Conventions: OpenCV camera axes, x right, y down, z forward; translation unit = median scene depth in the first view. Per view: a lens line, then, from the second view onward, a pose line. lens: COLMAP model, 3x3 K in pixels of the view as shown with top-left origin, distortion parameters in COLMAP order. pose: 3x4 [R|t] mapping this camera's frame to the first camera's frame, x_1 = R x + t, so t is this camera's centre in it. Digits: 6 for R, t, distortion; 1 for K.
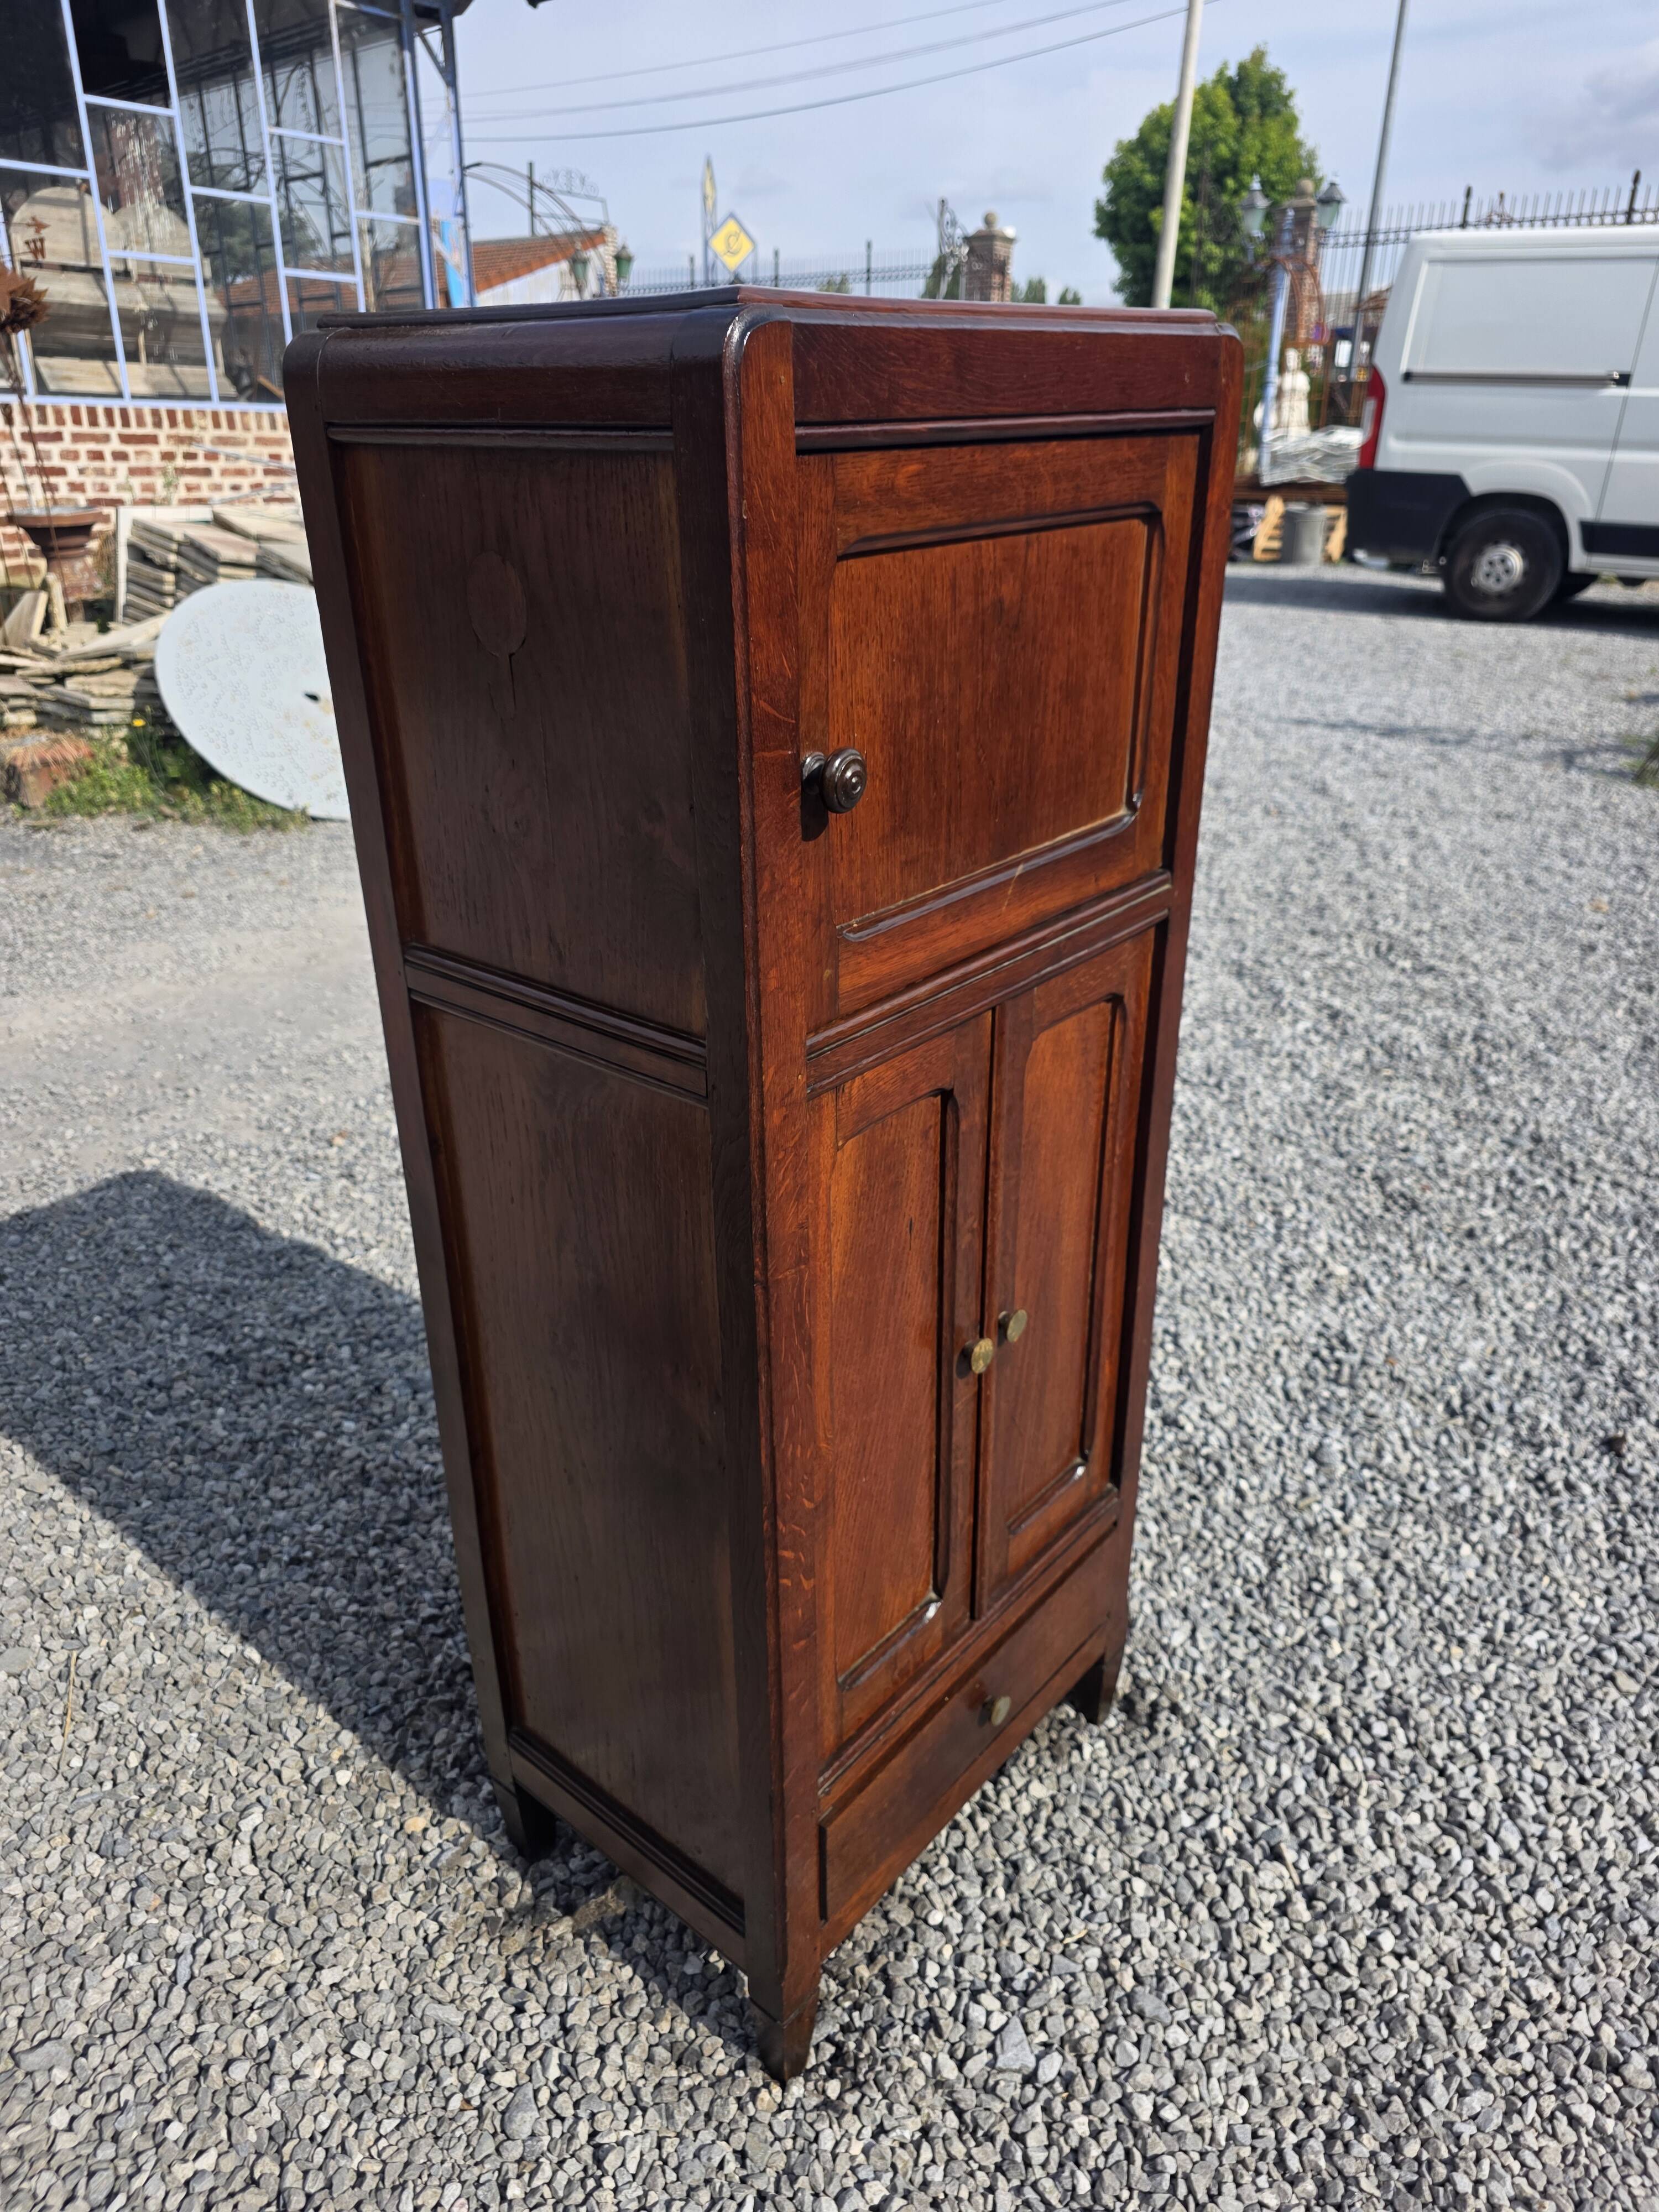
lens RADIAL K [[1506.2, 0, 831.7], [0, 1506.2, 1087.2], [0, 0, 1]] dist [0.039644, -0.040481]
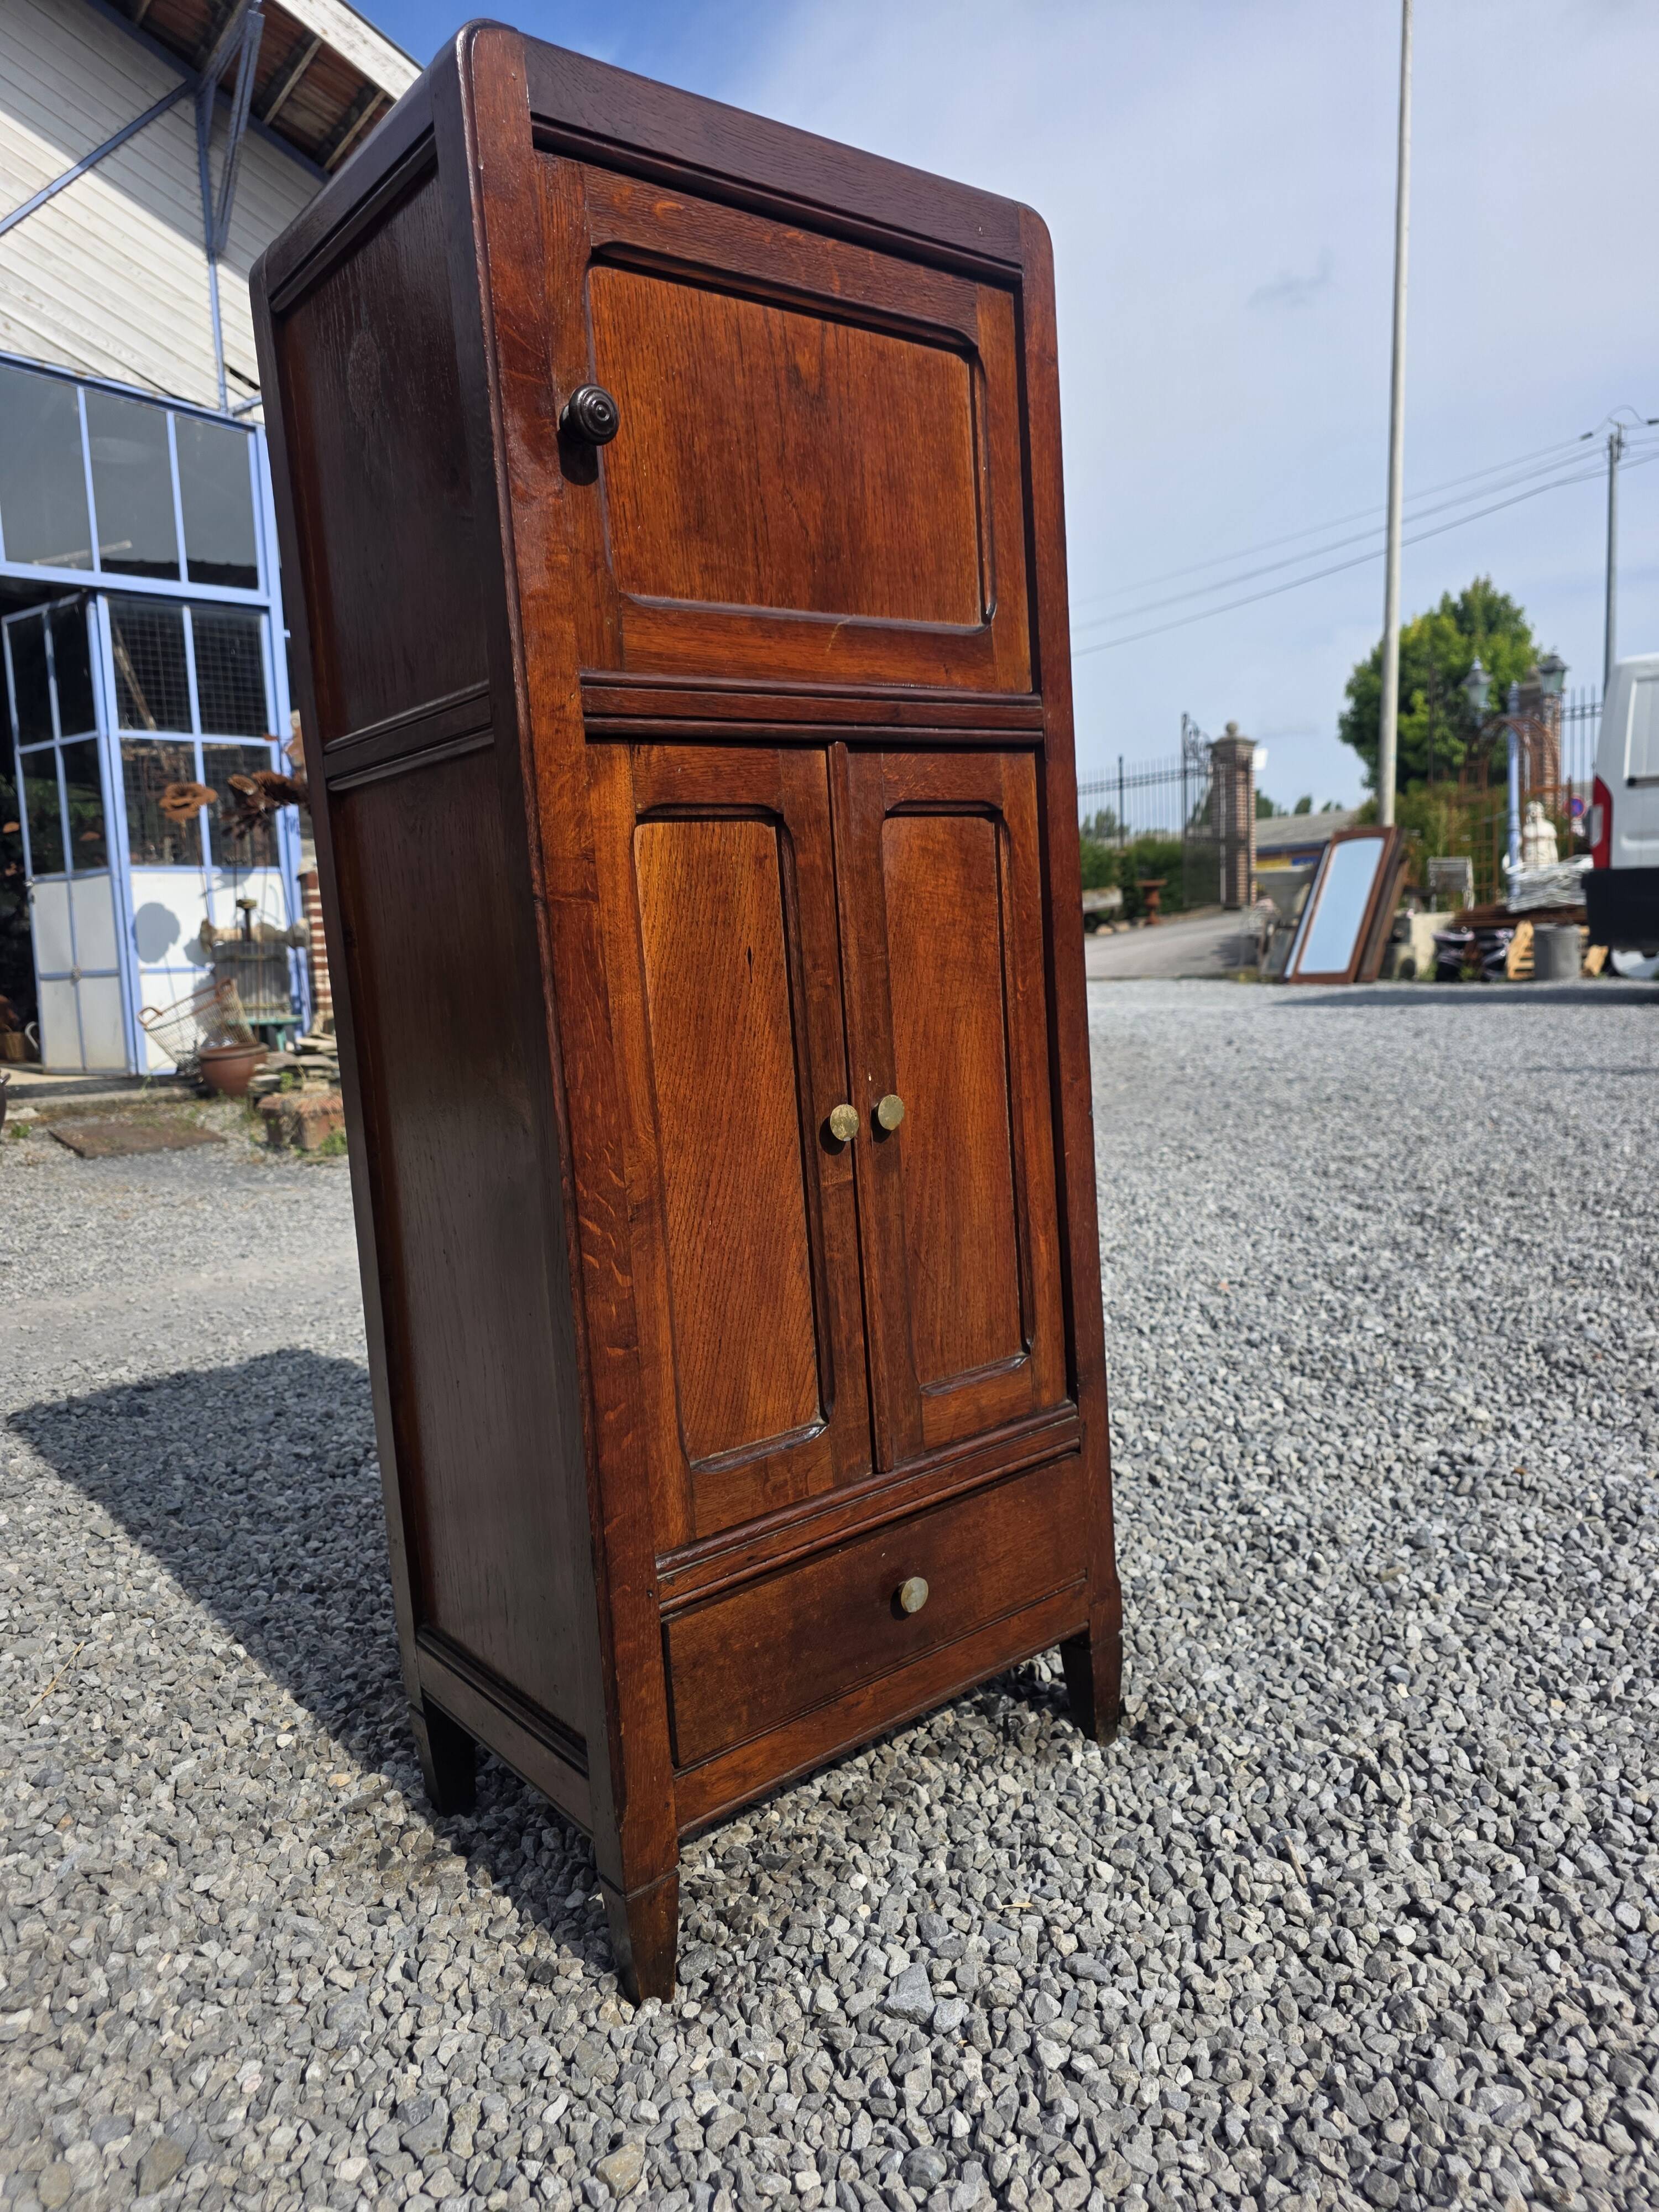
lens RADIAL K [[1493.5, 0, 816.3], [0, 1493.5, 1105.3], [0, 0, 1]] dist [0.048777, -0.047203]
pose [[0.979993, -0.034313, -0.196050, 0.212043], [-0.026152, 0.954287, -0.297747, 0.356069], [0.197304, 0.296917, 0.934297, 0.061097]]
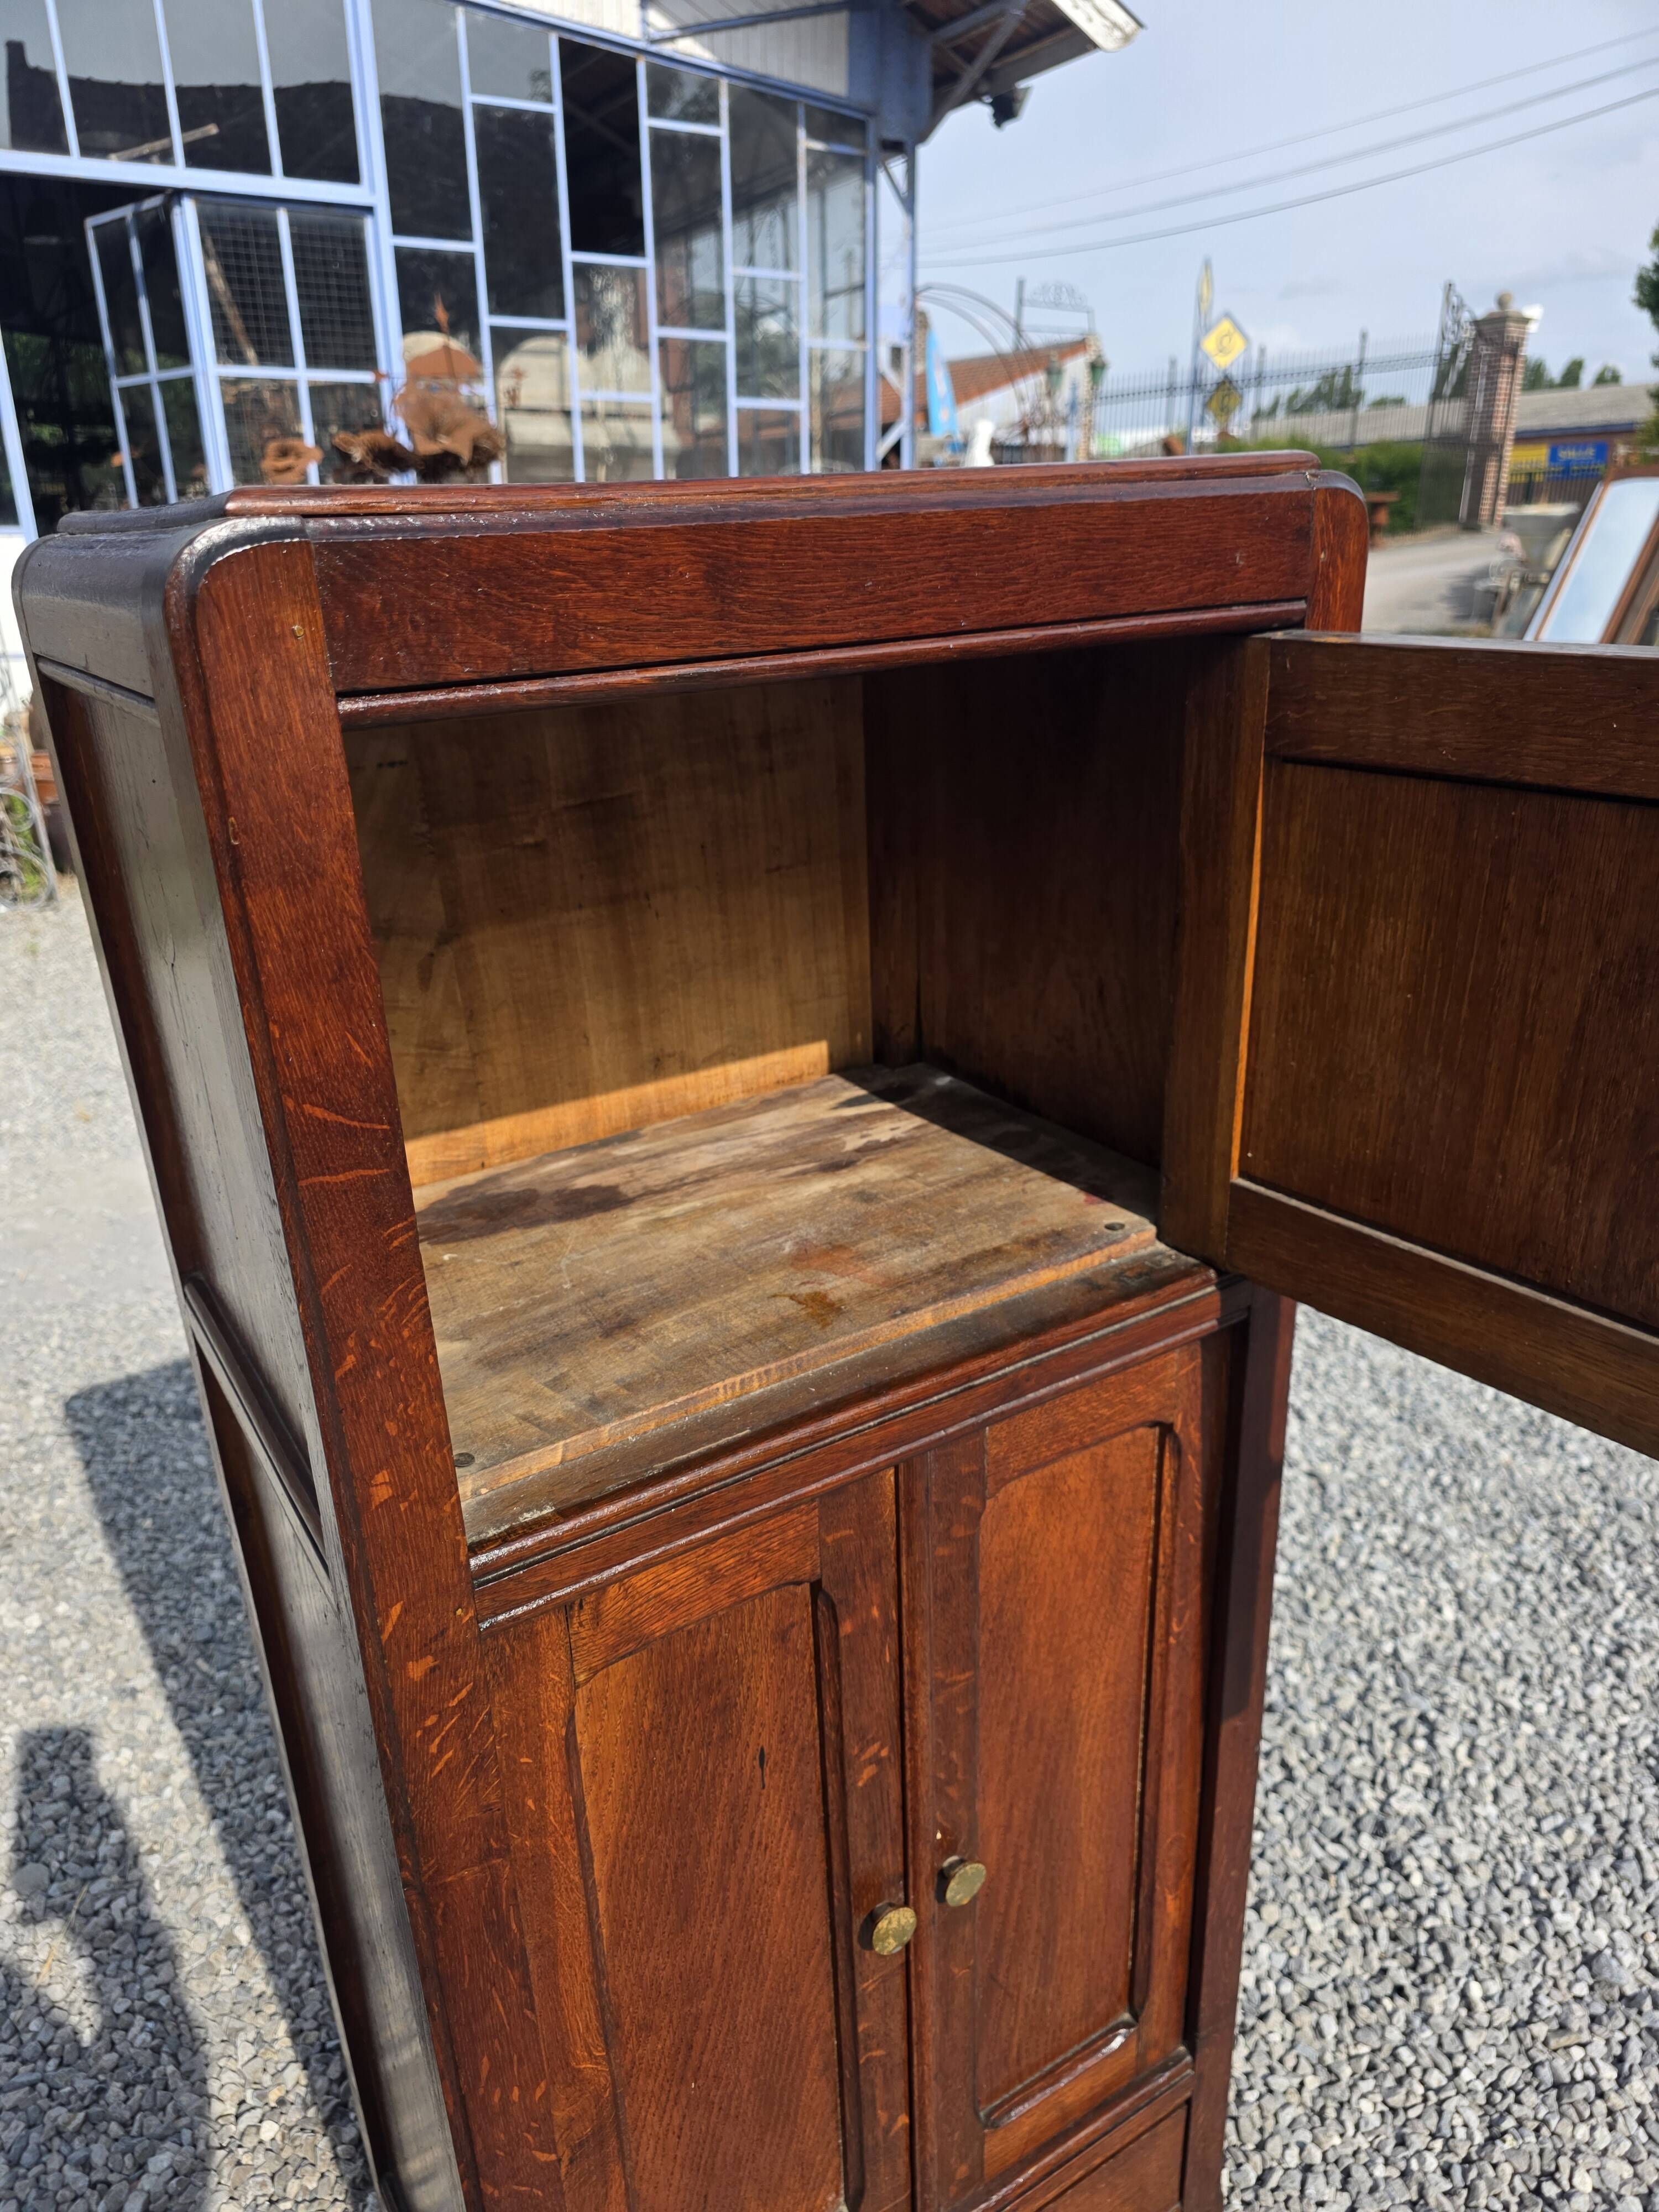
lens RADIAL K [[1512.0, 0, 802.7], [0, 1512.0, 1119.9], [0, 0, 1]] dist [0.011445, -0.006551]
pose [[0.952109, 0.085665, -0.293514, 0.180742], [-0.096999, 0.994989, -0.024250, -0.135337], [0.289966, 0.051559, 0.955647, 0.232119]]
